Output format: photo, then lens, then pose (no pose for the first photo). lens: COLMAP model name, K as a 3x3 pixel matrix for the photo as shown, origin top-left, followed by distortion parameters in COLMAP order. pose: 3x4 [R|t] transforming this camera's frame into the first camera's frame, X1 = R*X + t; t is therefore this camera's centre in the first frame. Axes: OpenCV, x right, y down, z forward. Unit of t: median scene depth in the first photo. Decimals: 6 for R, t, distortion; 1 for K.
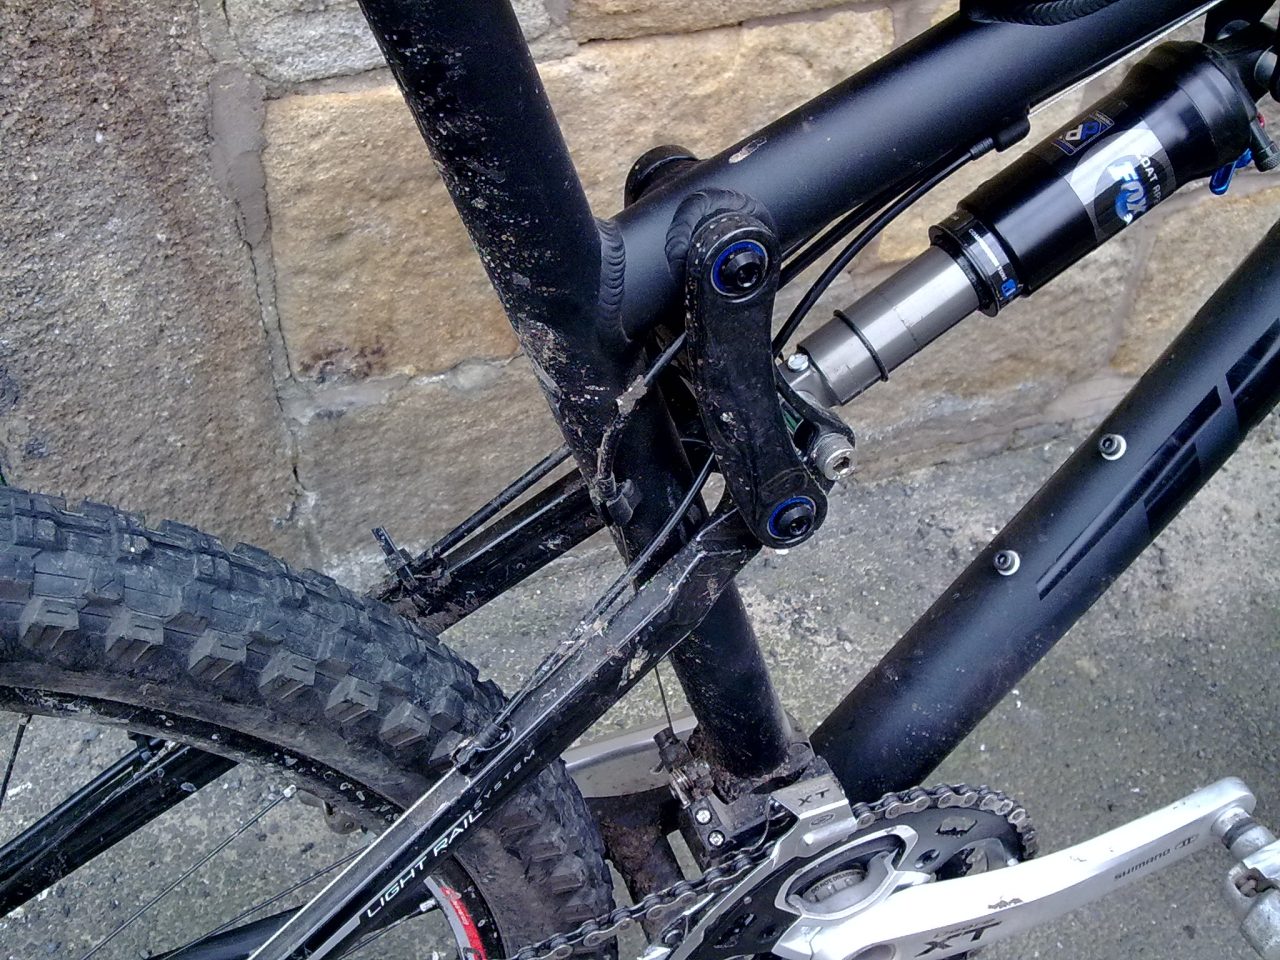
lens RADIAL K [[1366.0, 0, 640.0], [0, 1366.0, 480.0], [0, 0, 1]] dist [-0.014933, -0.024111]
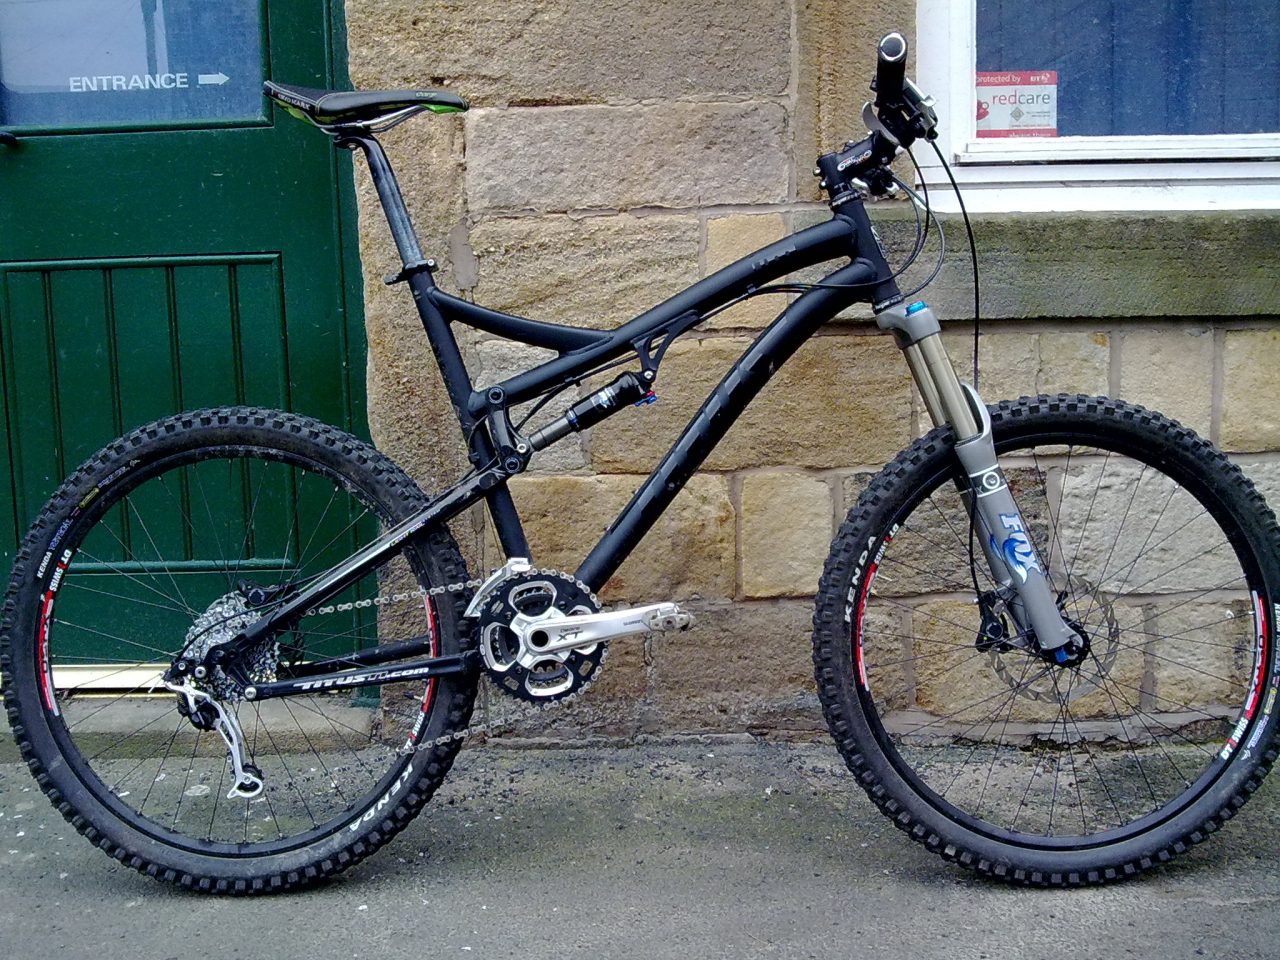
lens RADIAL K [[1366.0, 0, 640.0], [0, 1366.0, 480.0], [0, 0, 1]] dist [-0.014933, -0.024111]
pose [[0.916905, -0.015166, -0.398816, 1.371903], [-0.232968, 0.791026, -0.565689, 1.499421], [0.324053, 0.611594, 0.721763, -1.189847]]
